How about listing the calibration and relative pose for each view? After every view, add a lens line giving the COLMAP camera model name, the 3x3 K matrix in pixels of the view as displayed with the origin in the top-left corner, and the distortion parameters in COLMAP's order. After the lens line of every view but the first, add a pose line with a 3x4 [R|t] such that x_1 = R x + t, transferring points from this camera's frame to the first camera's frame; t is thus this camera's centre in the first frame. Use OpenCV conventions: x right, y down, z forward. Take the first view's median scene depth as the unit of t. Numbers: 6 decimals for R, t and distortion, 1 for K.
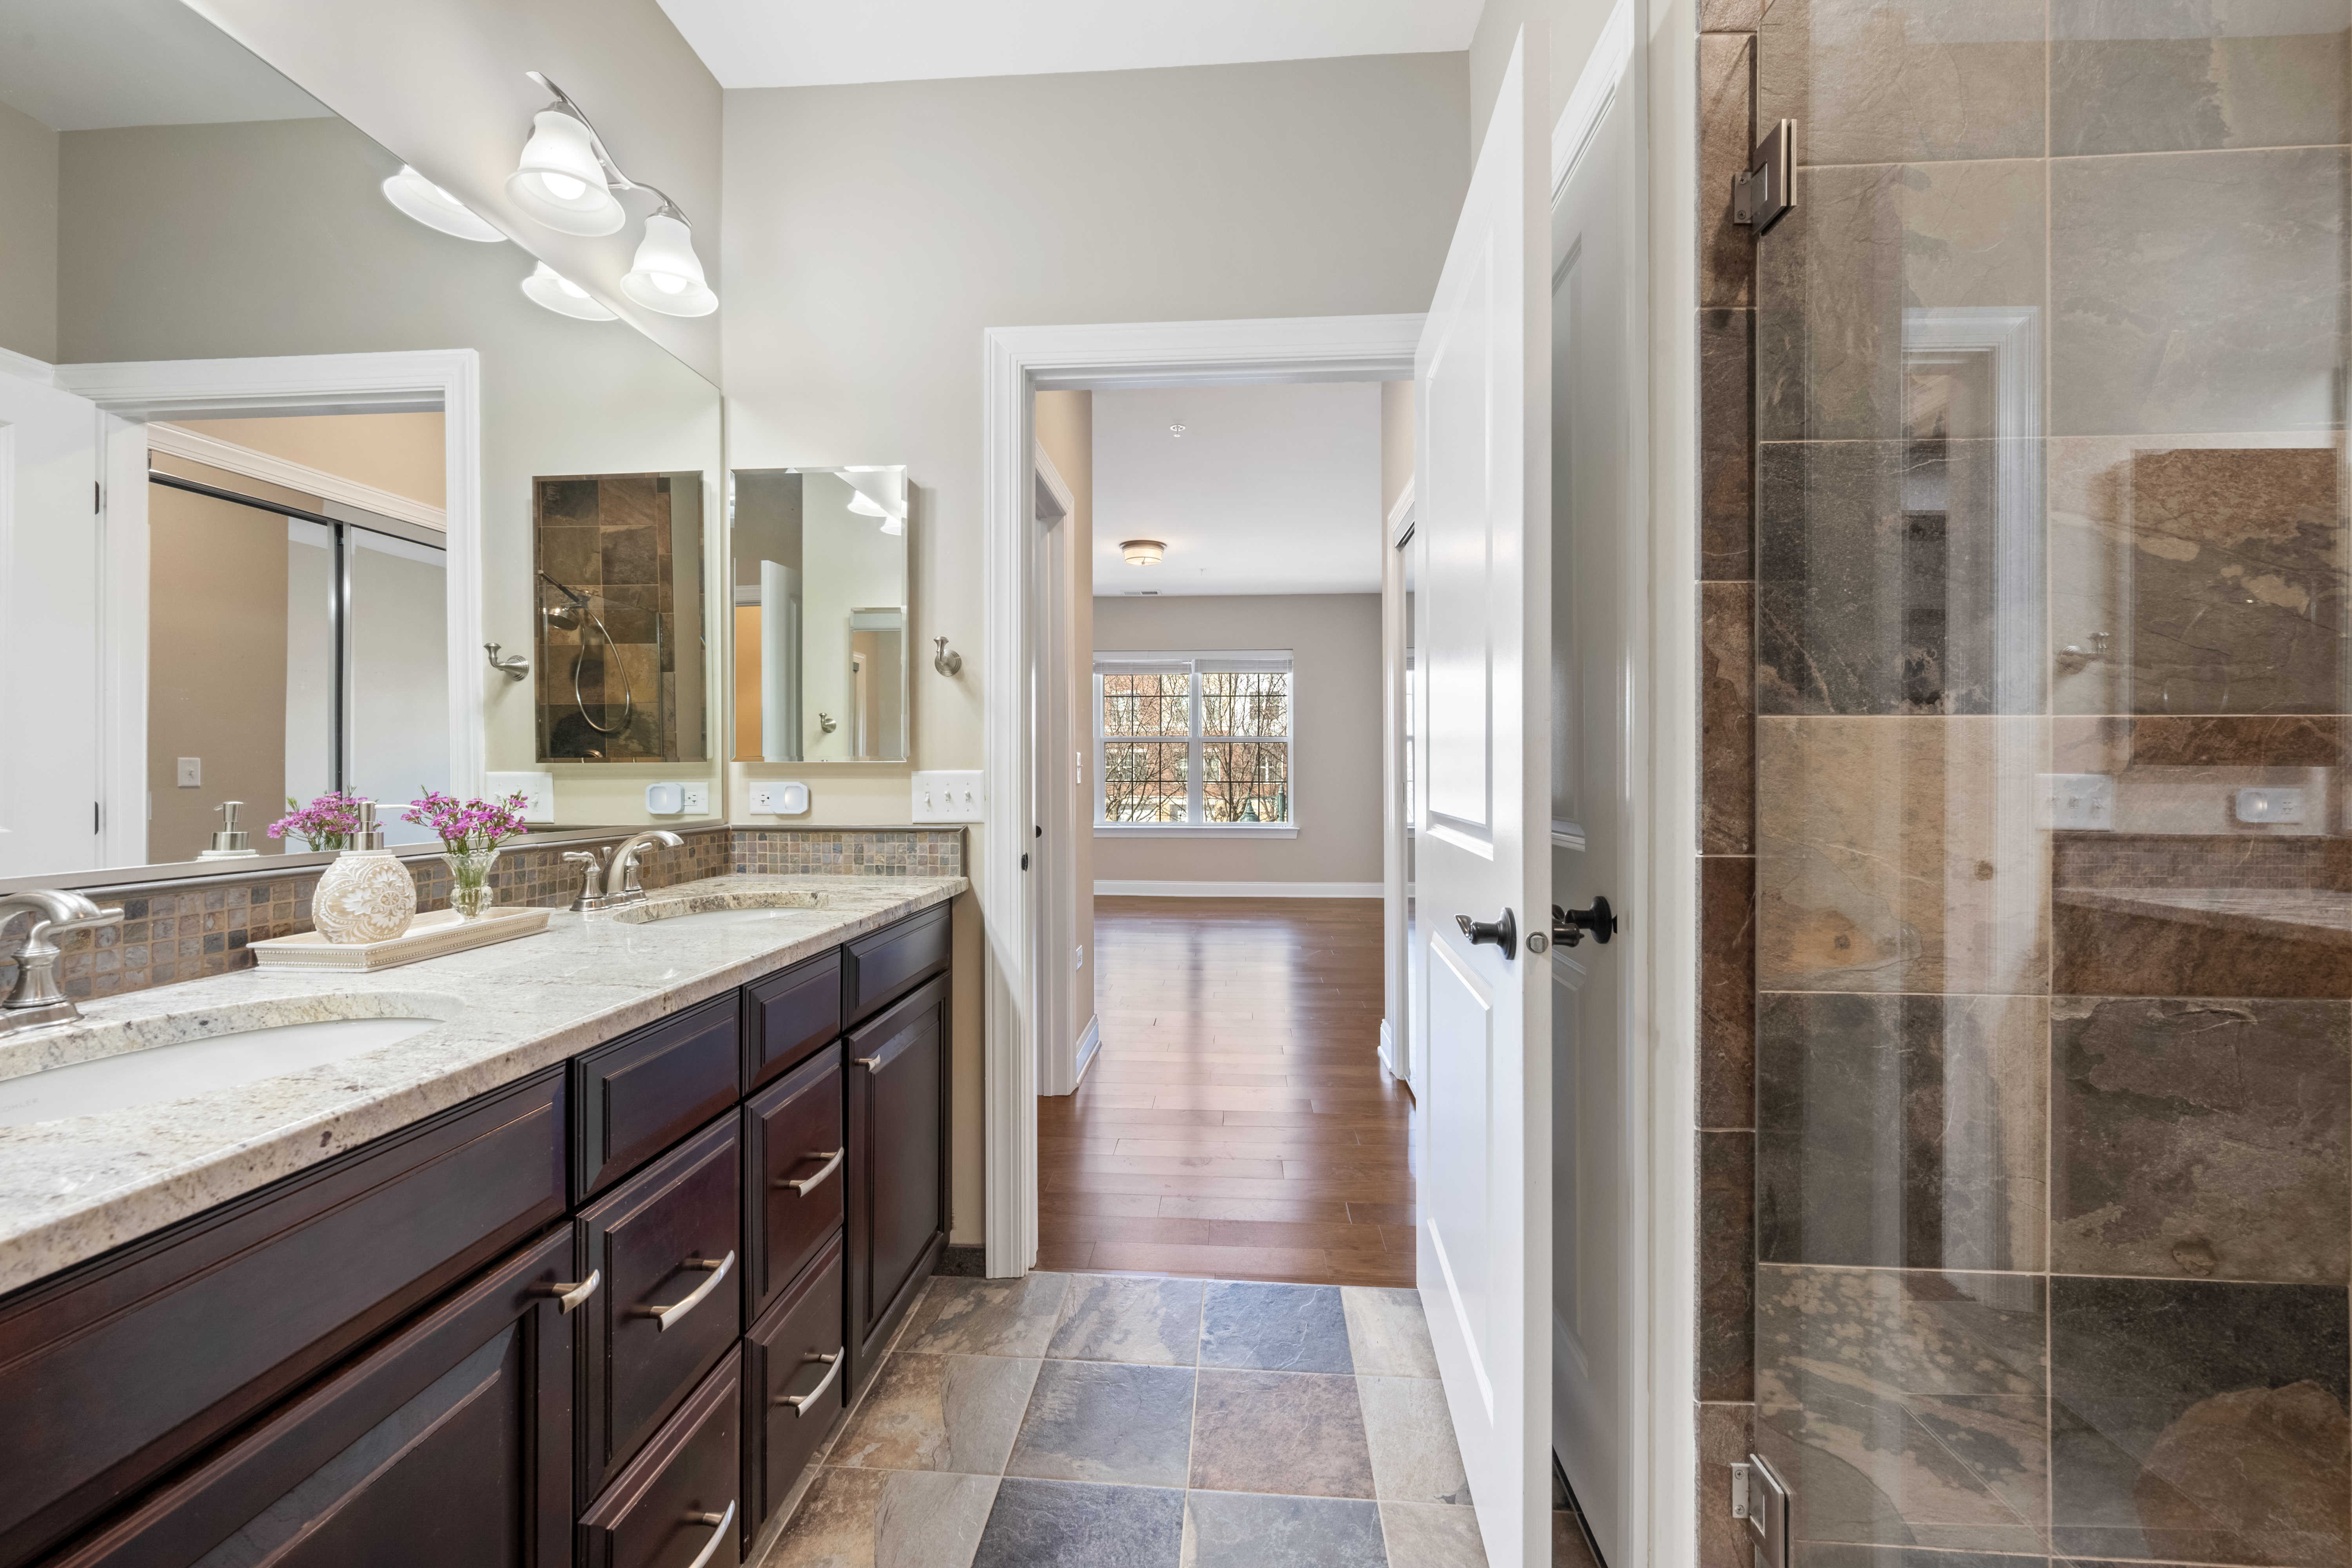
lens RADIAL K [[919.0, 0, 1180.6], [0, 919.0, 777.4], [0, 0, 1]] dist [-0.009836, -0.000250]
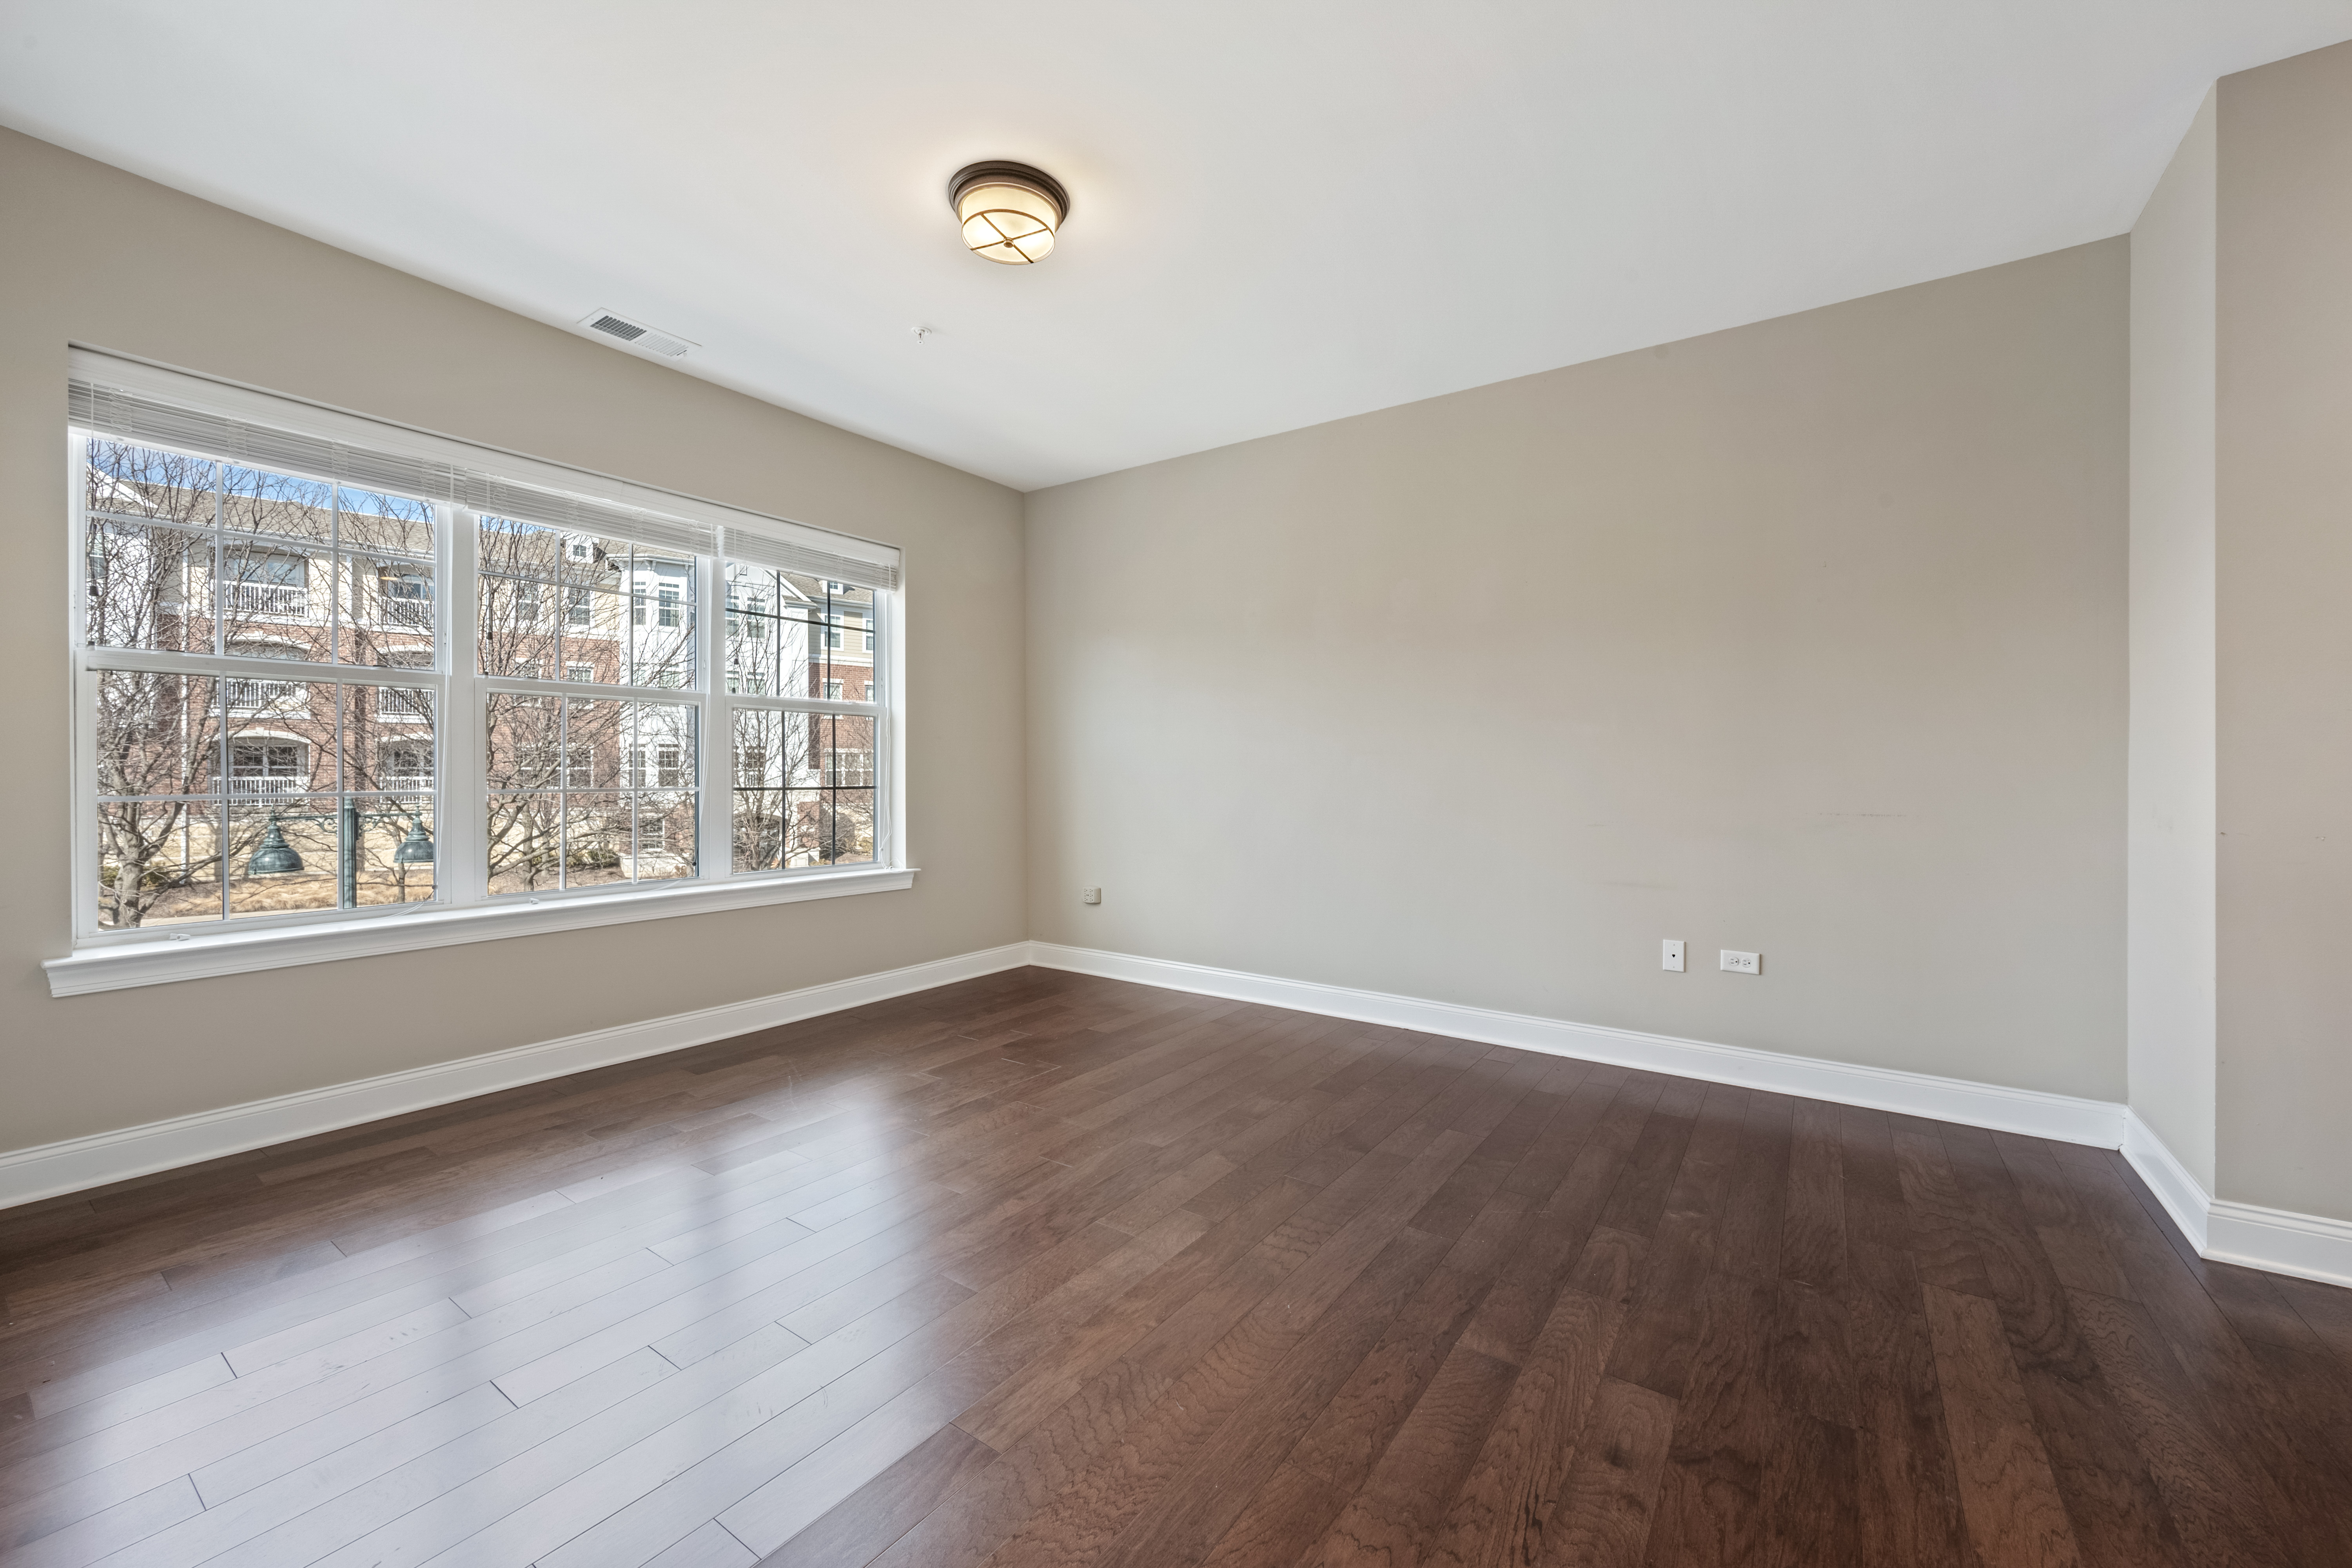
lens RADIAL K [[919.0, 0, 1174.6], [0, 919.0, 784.4], [0, 0, 1]] dist [-0.009836, -0.000250]
pose [[0.513768, -0.001703, 0.857927, -0.244390], [0.003858, 0.999993, -0.000325, -0.001458], [-0.857921, 0.003477, 0.513771, 0.562105]]
